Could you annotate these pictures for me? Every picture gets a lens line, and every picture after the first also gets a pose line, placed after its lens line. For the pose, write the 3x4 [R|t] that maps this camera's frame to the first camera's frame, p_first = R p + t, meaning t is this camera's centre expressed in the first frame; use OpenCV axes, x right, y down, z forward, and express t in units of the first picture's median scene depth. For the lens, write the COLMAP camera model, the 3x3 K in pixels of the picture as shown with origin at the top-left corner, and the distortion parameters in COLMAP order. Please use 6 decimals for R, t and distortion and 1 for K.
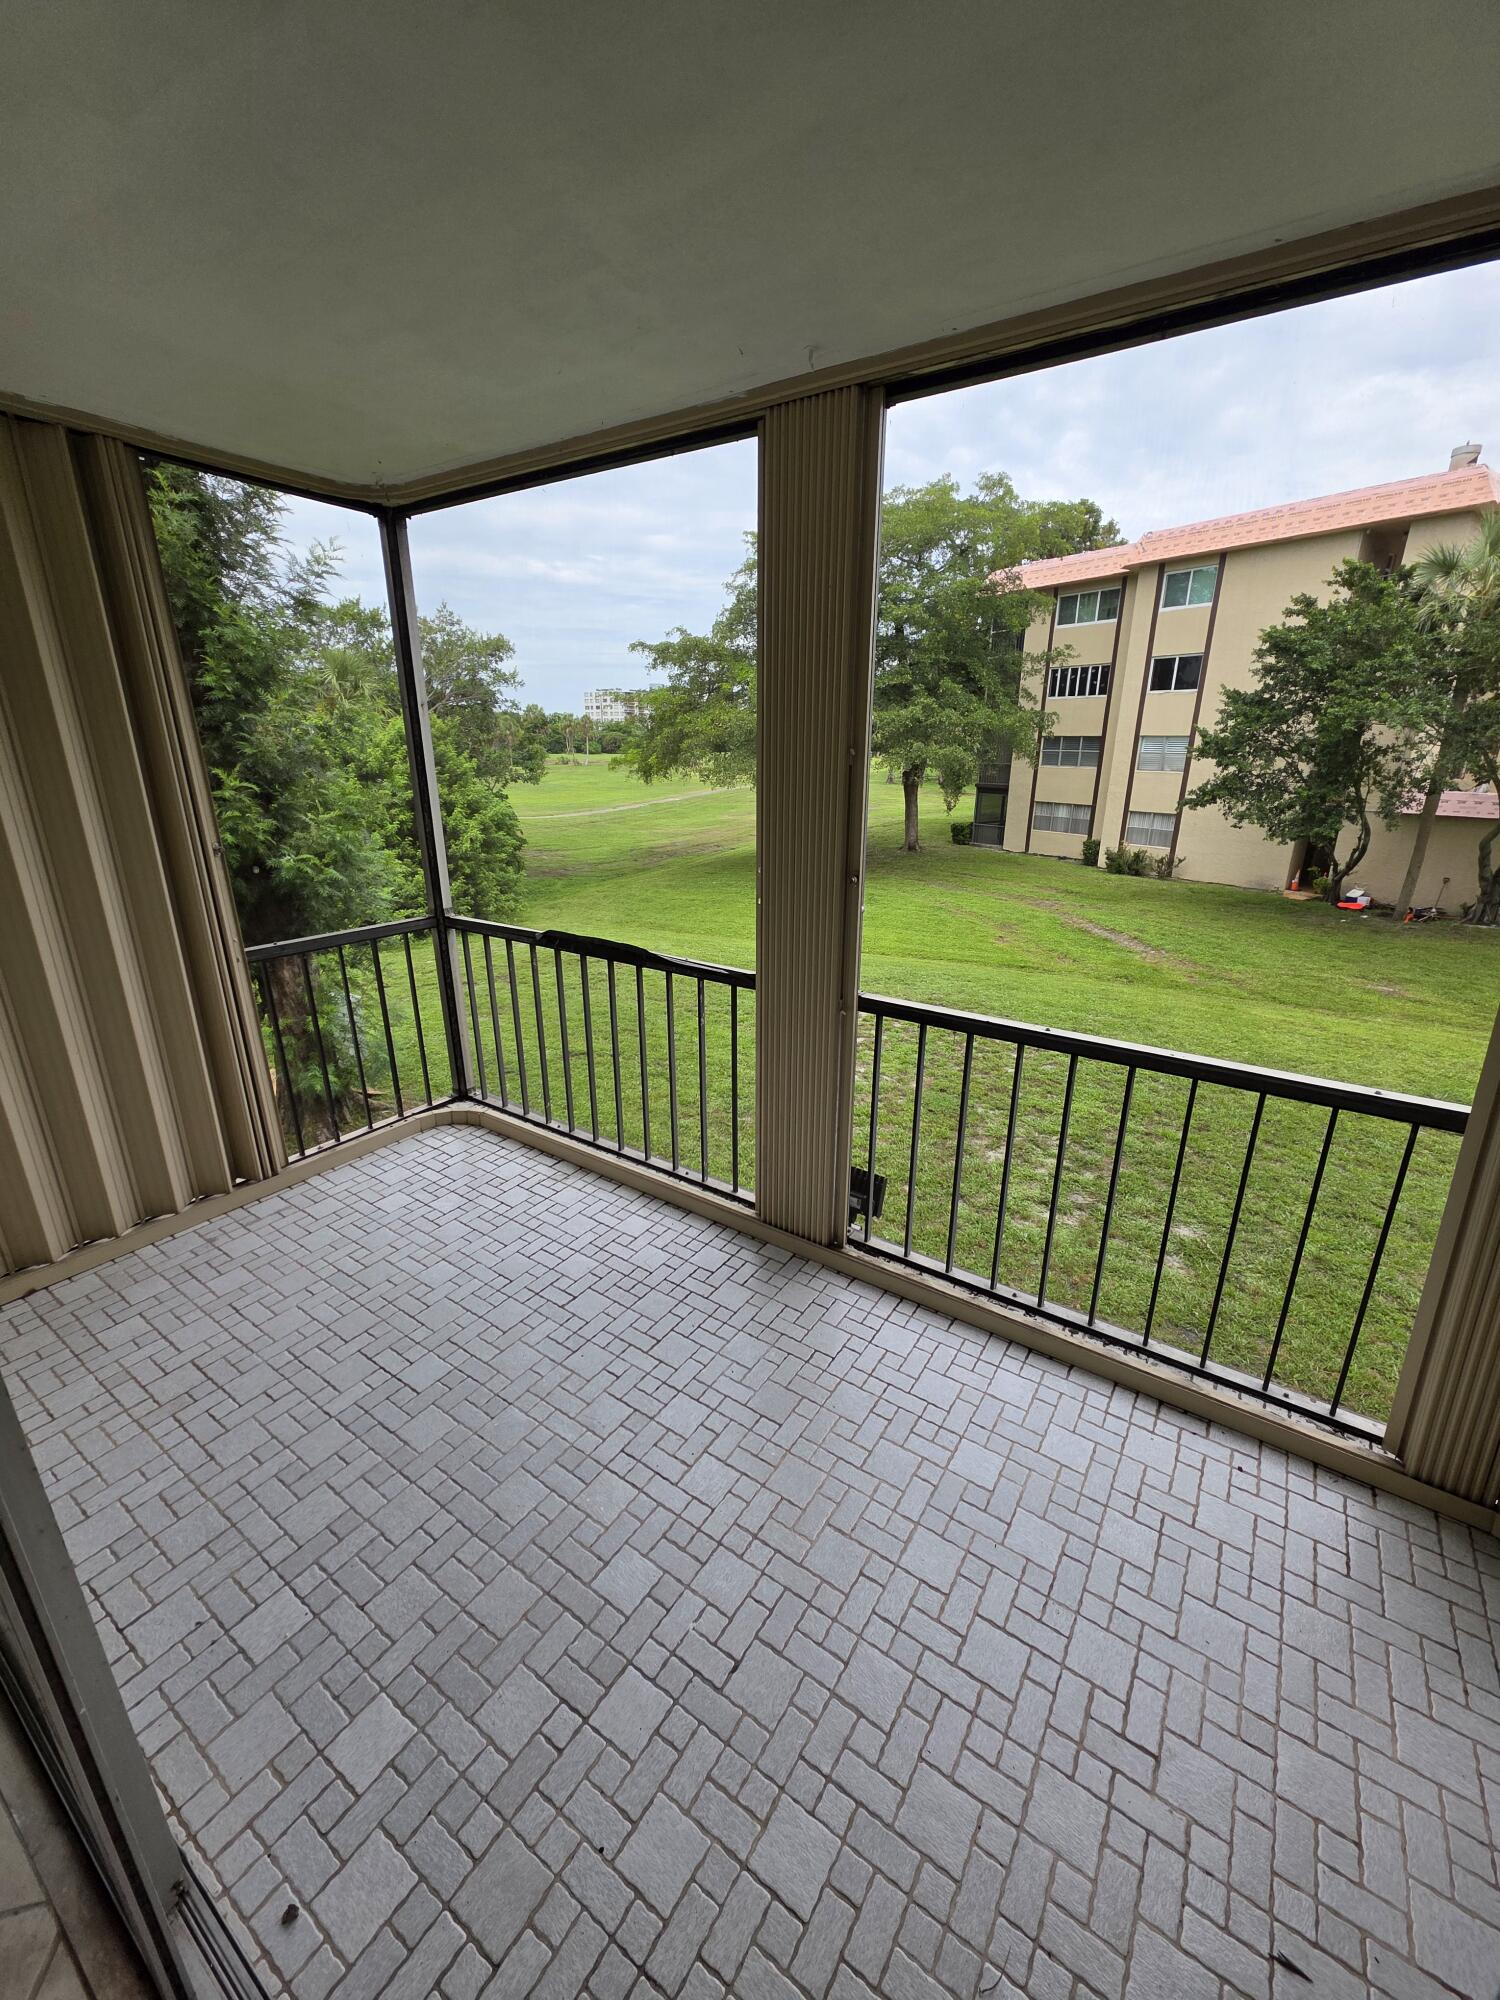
lens RADIAL K [[796.3, 0, 762.3], [0, 796.3, 1001.6], [0, 0, 1]] dist [0.001293, -0.000079]
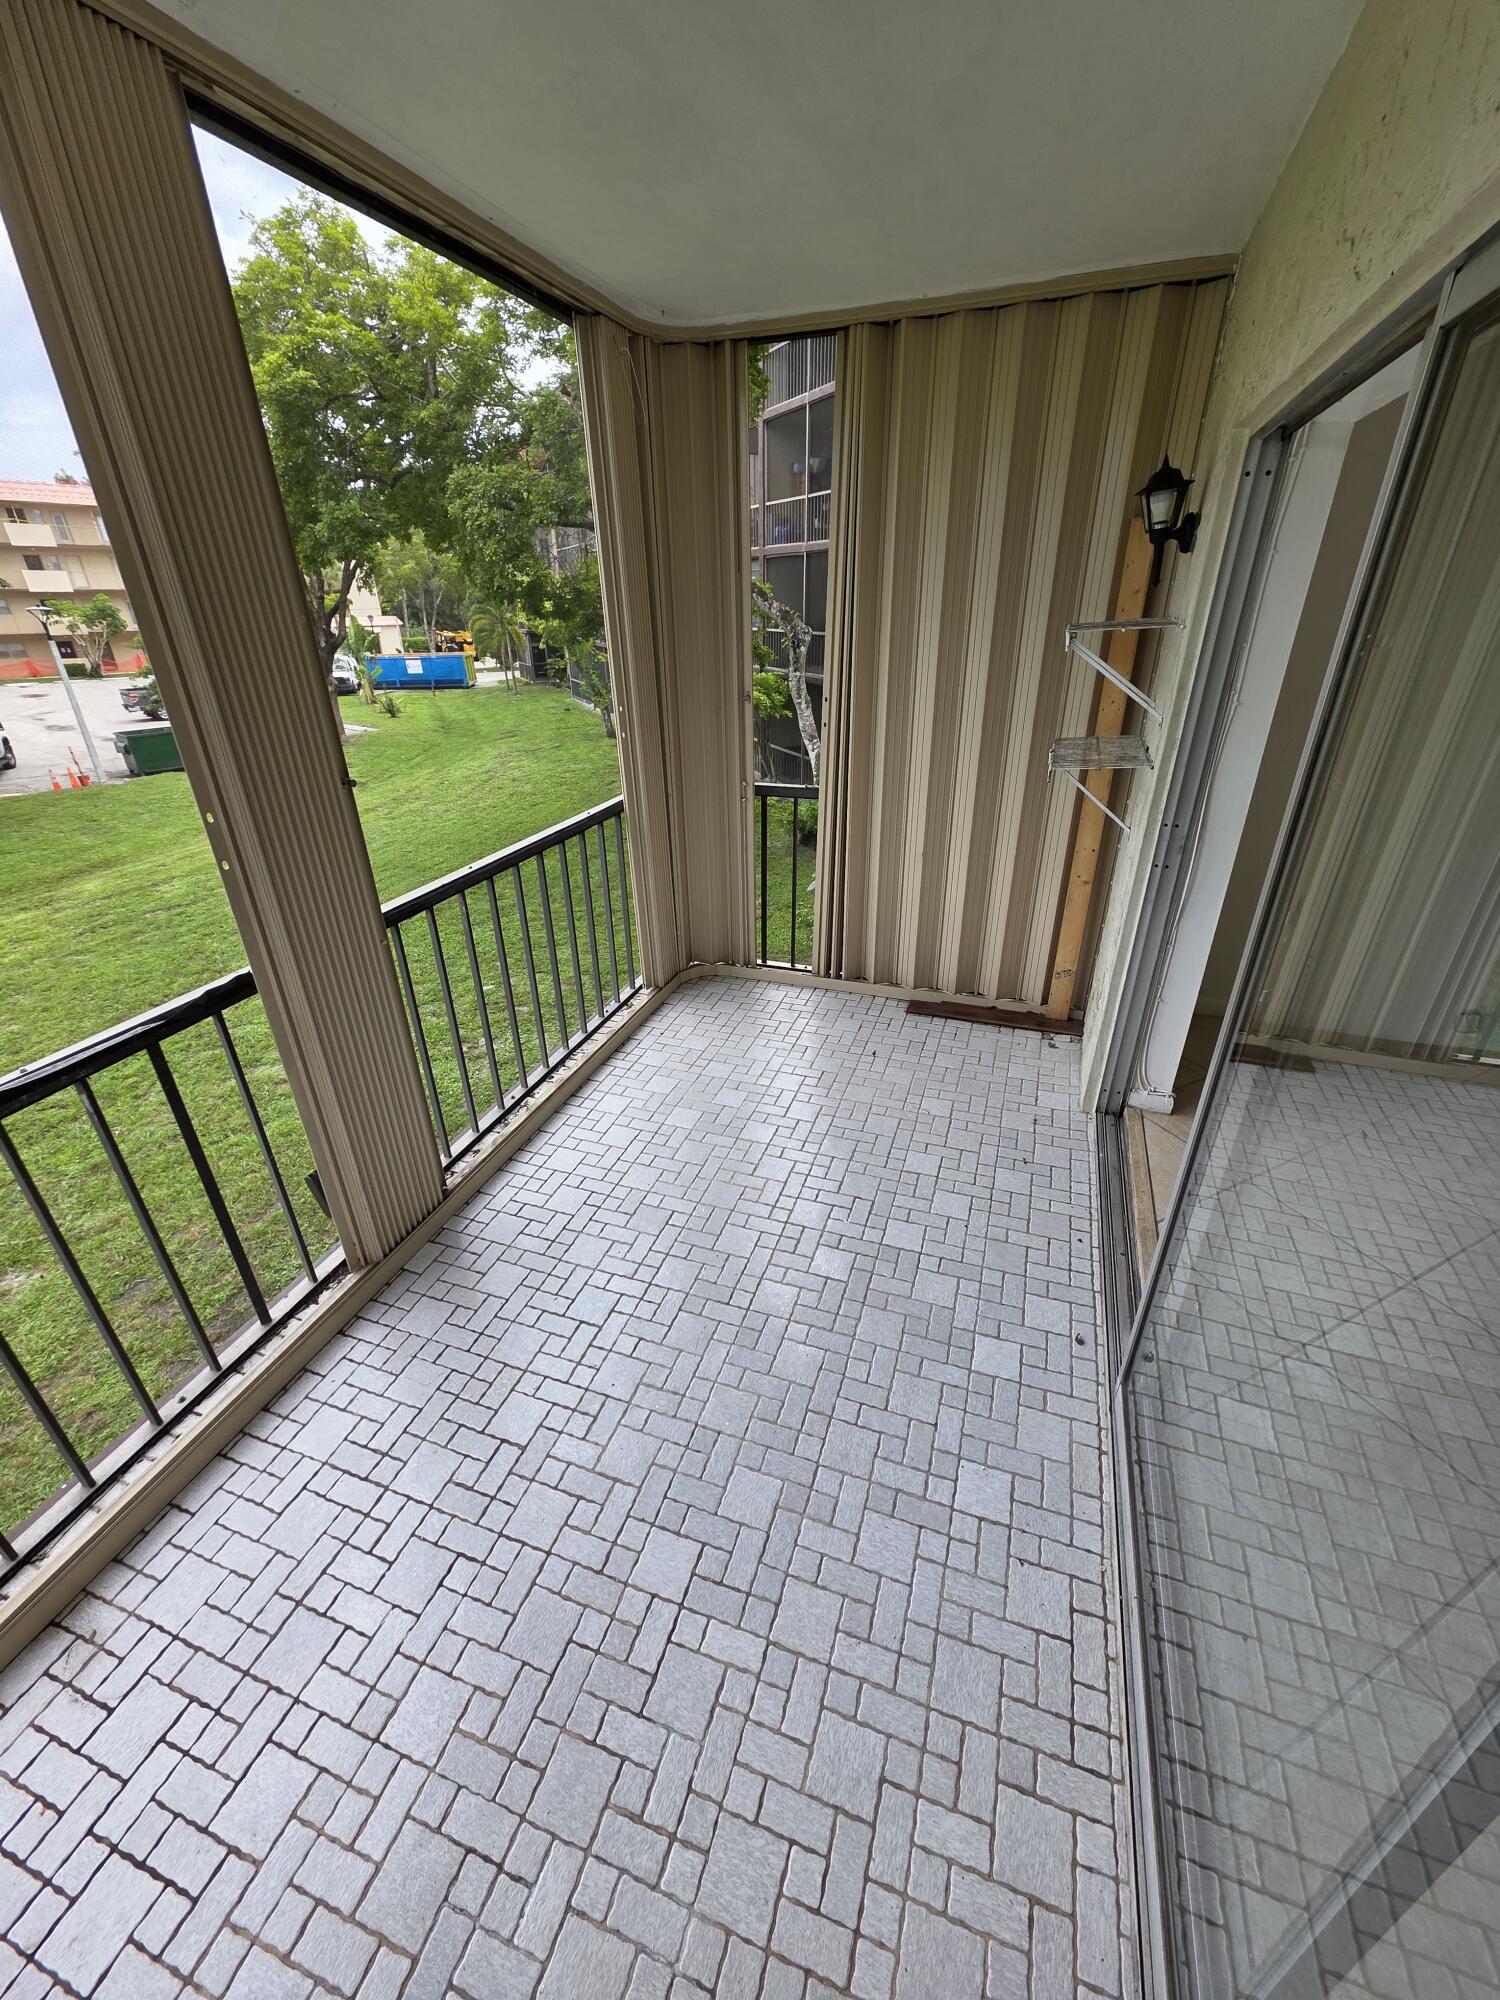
lens RADIAL K [[796.3, 0, 760.5], [0, 796.3, 1000.6], [0, 0, 1]] dist [0.001293, -0.000079]
pose [[-0.256004, -0.441561, 0.859934, -0.934410], [0.309766, 0.805196, 0.505672, -0.296878], [-0.915700, 0.395832, -0.069353, 0.875272]]
